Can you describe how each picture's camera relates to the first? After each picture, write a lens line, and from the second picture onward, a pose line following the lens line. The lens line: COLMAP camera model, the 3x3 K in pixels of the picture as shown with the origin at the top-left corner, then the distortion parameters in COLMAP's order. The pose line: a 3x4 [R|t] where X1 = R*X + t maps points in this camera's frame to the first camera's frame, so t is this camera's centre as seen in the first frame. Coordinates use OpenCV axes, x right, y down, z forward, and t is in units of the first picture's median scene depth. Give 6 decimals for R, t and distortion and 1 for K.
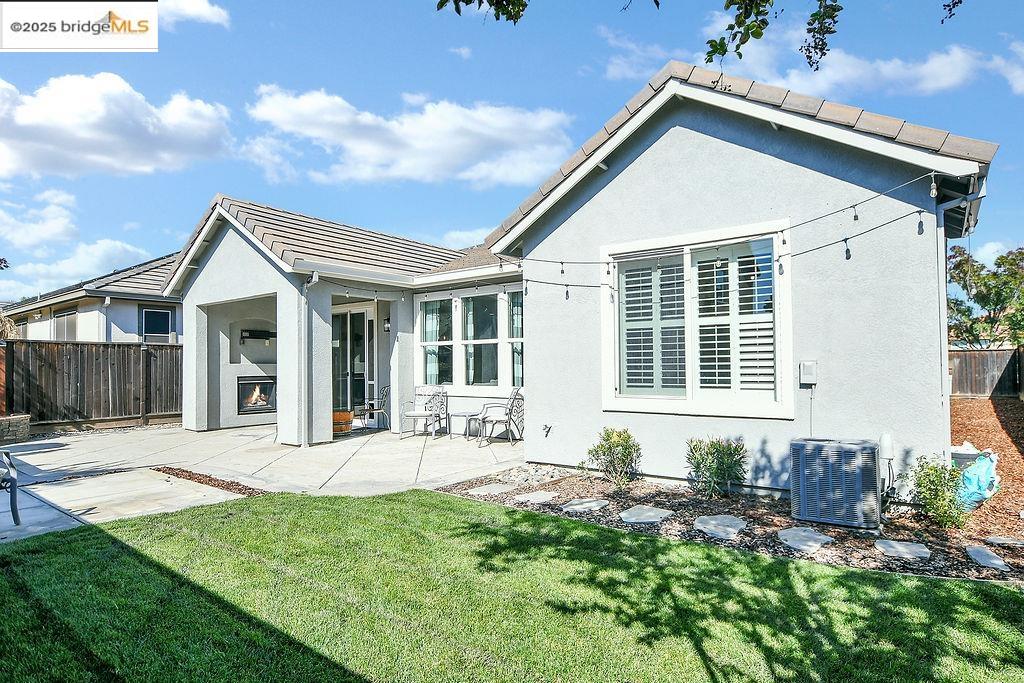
lens RADIAL K [[549.8, 0, 523.5], [0, 549.8, 352.7], [0, 0, 1]] dist [-0.018927, 0.001058]
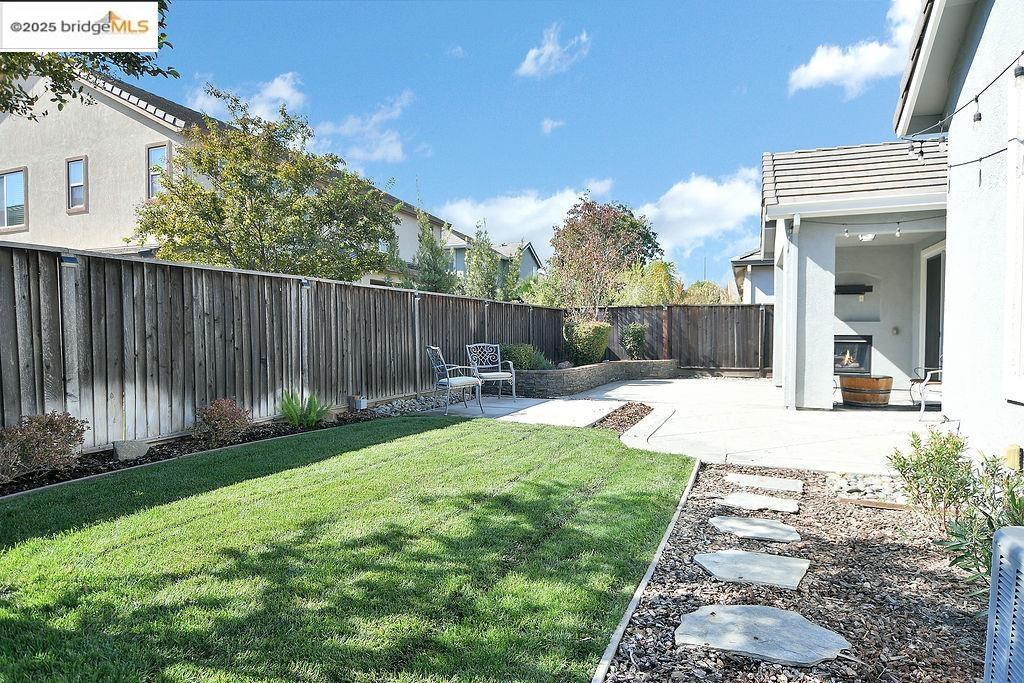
lens RADIAL K [[549.8, 0, 523.5], [0, 549.8, 352.7], [0, 0, 1]] dist [-0.018927, 0.001058]
pose [[0.275189, 0.045838, -0.960297, 0.265154], [0.016464, 0.998492, 0.052379, 0.016636], [0.961249, -0.030224, 0.274019, 0.241864]]
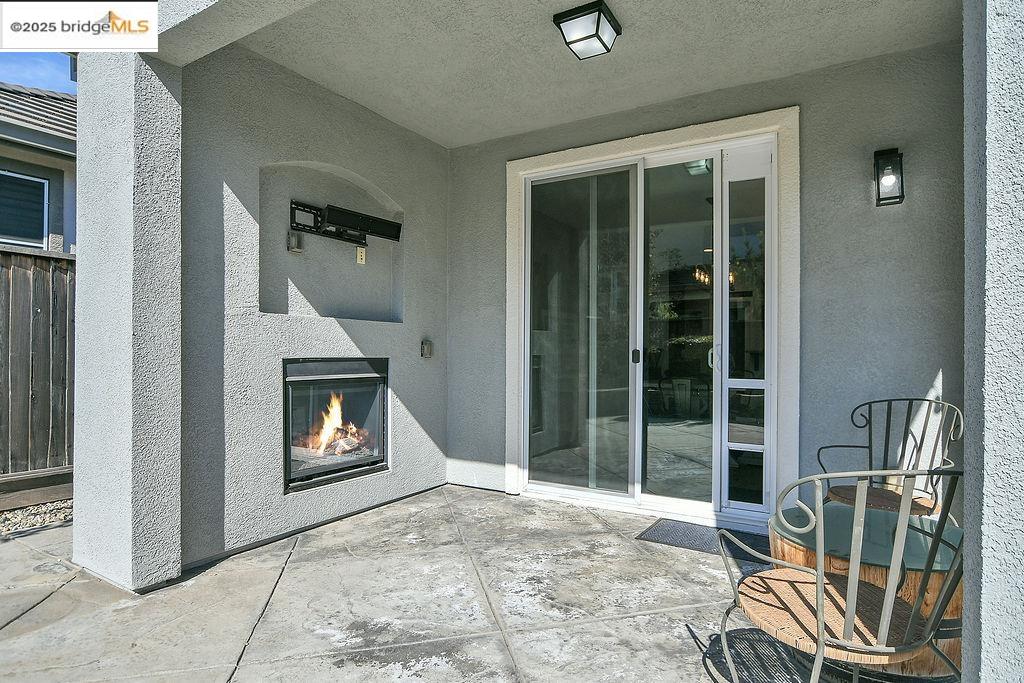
lens RADIAL K [[549.8, 0, 523.5], [0, 549.8, 352.7], [0, 0, 1]] dist [-0.018927, 0.001058]
pose [[0.992654, 0.019950, 0.119330, -0.454983], [-0.022360, 0.999571, 0.018892, 0.034284], [-0.118902, -0.021422, 0.992675, 0.737778]]
